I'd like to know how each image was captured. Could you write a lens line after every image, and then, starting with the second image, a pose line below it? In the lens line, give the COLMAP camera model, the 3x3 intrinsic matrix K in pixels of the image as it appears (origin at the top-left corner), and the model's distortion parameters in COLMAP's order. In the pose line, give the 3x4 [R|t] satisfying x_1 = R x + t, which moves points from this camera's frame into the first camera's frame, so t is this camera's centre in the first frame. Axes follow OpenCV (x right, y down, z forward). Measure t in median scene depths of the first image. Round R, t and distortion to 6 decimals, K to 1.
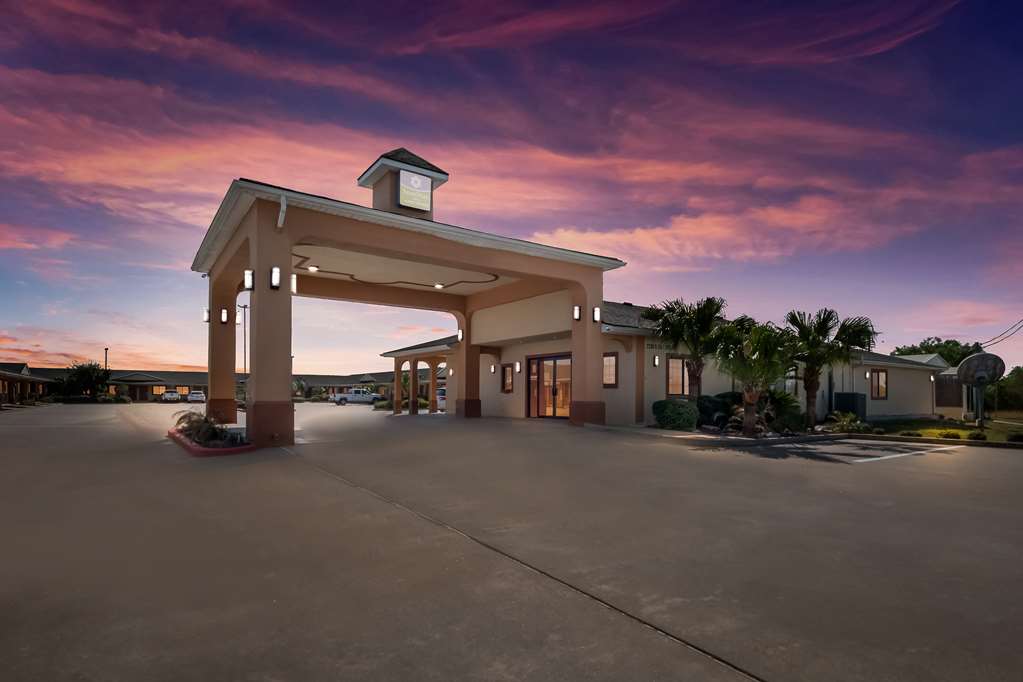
lens RADIAL K [[536.3, 0, 514.8], [0, 536.3, 393.1], [0, 0, 1]] dist [-0.001274, -0.000164]
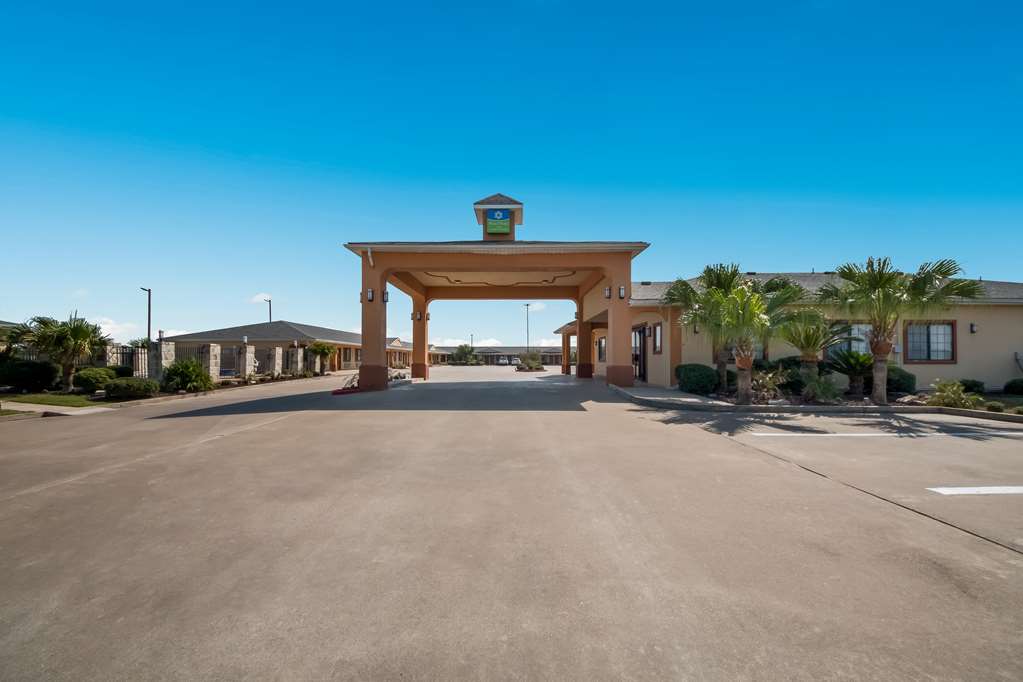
lens RADIAL K [[379.0, 0, 520.7], [0, 379.0, 360.2], [0, 0, 1]] dist [-0.001339, -0.000011]
pose [[0.823751, -0.004428, -0.566934, 0.419952], [0.005890, 0.999982, 0.000748, 0.001190], [0.566921, -0.003955, 0.823763, 0.170976]]
